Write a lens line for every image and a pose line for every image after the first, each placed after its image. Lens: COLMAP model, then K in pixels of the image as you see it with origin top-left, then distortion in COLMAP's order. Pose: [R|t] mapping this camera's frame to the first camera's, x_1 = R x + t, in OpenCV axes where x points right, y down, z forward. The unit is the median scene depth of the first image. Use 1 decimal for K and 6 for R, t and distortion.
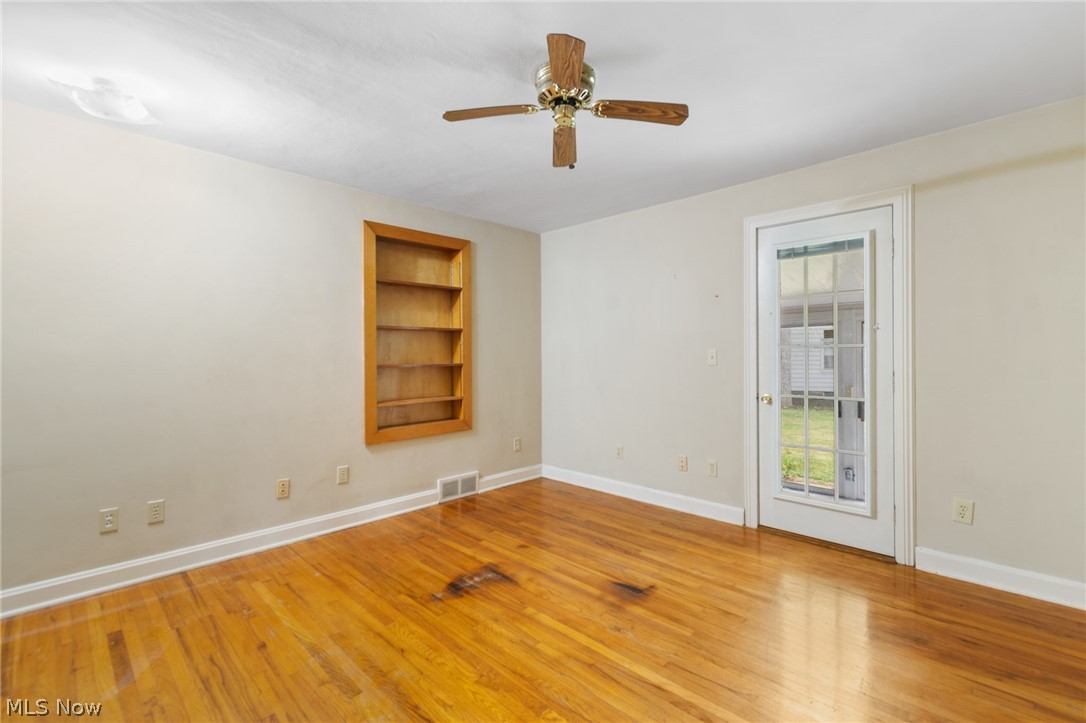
lens RADIAL K [[484.9, 0, 551.7], [0, 484.9, 353.4], [0, 0, 1]] dist [-0.010152, 0.000391]
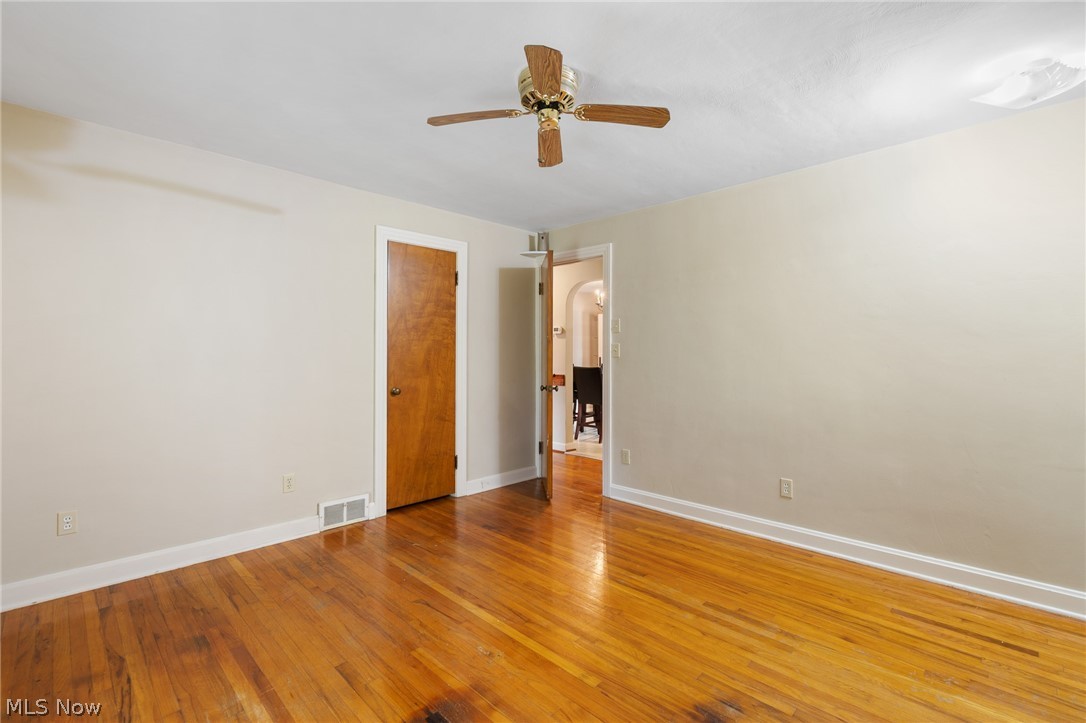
lens RADIAL K [[484.9, 0, 551.7], [0, 484.9, 353.4], [0, 0, 1]] dist [-0.010152, 0.000391]
pose [[-0.999990, 0.004453, 0.000098, 0.020087], [0.004453, 0.999990, -0.000279, -0.001927], [-0.000099, -0.000279, -1.000000, 1.990303]]
